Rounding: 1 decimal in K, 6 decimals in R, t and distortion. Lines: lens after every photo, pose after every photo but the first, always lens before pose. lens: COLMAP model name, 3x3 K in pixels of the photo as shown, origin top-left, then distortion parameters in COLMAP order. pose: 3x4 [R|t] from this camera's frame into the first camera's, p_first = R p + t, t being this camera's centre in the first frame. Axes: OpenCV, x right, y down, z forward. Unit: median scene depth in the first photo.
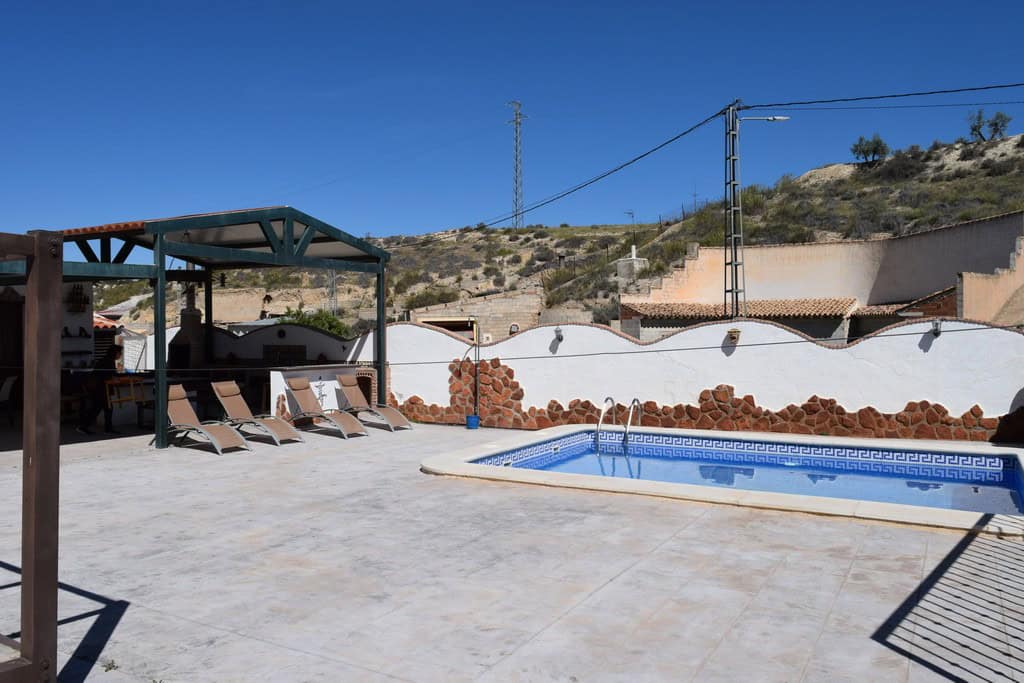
lens RADIAL K [[795.1, 0, 516.9], [0, 795.1, 337.1], [0, 0, 1]] dist [-0.008549, -0.002169]
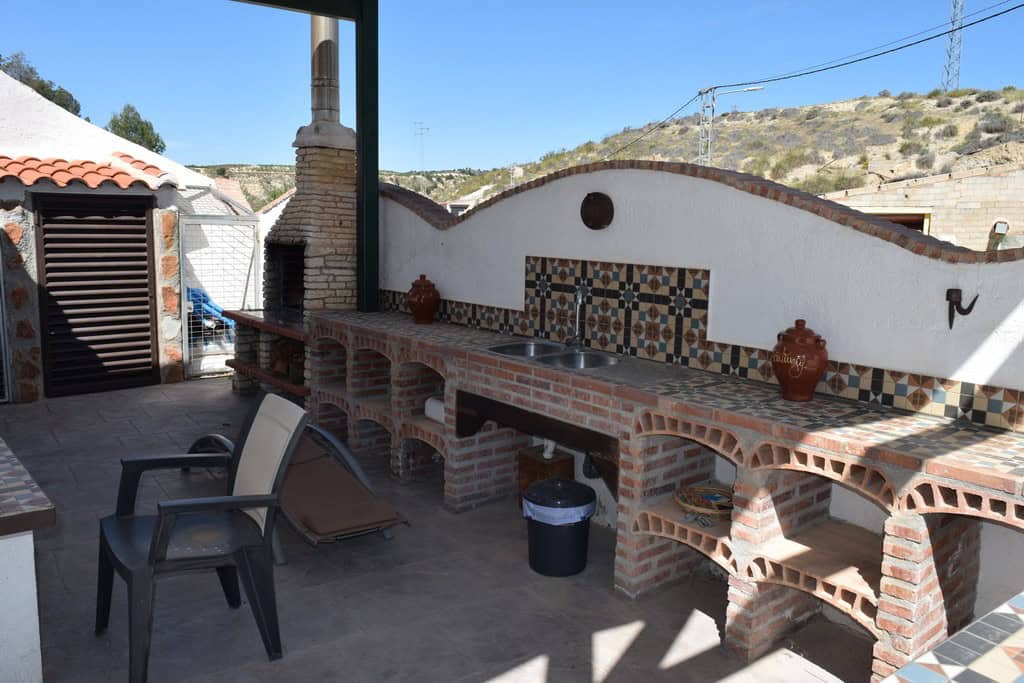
lens RADIAL K [[795.1, 0, 516.9], [0, 795.1, 337.1], [0, 0, 1]] dist [-0.008549, -0.002169]
pose [[0.910254, 0.082312, -0.405785, -0.101736], [-0.029462, 0.990432, 0.134817, 0.000784], [0.413000, -0.110763, 0.903971, 0.357627]]
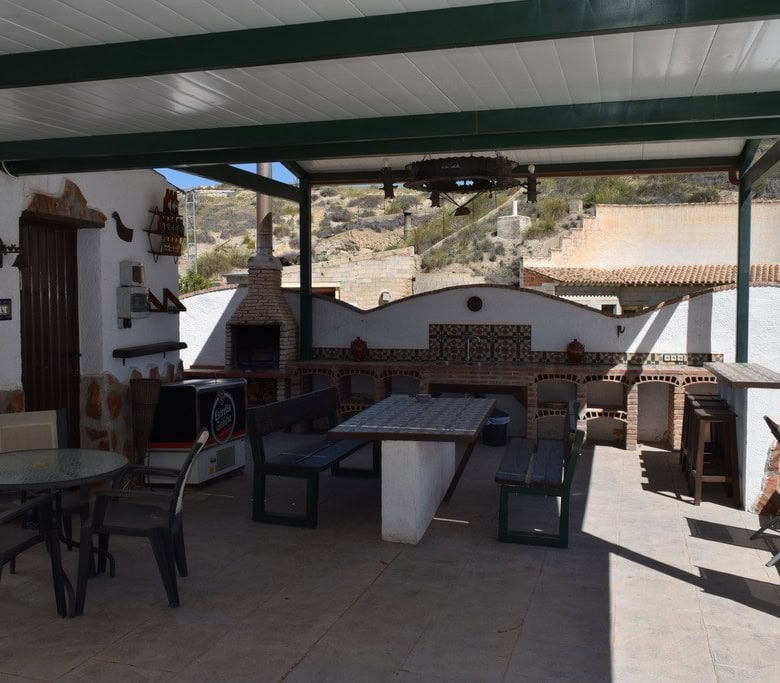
lens RADIAL K [[794.3, 0, 394.7], [0, 794.3, 338.7], [0, 0, 1]] dist [-0.005208, -0.007658]
pose [[0.974210, -0.010161, 0.225416, -0.215254], [0.000915, 0.999155, 0.041087, -0.001157], [-0.225643, -0.039822, 0.973396, 0.219229]]
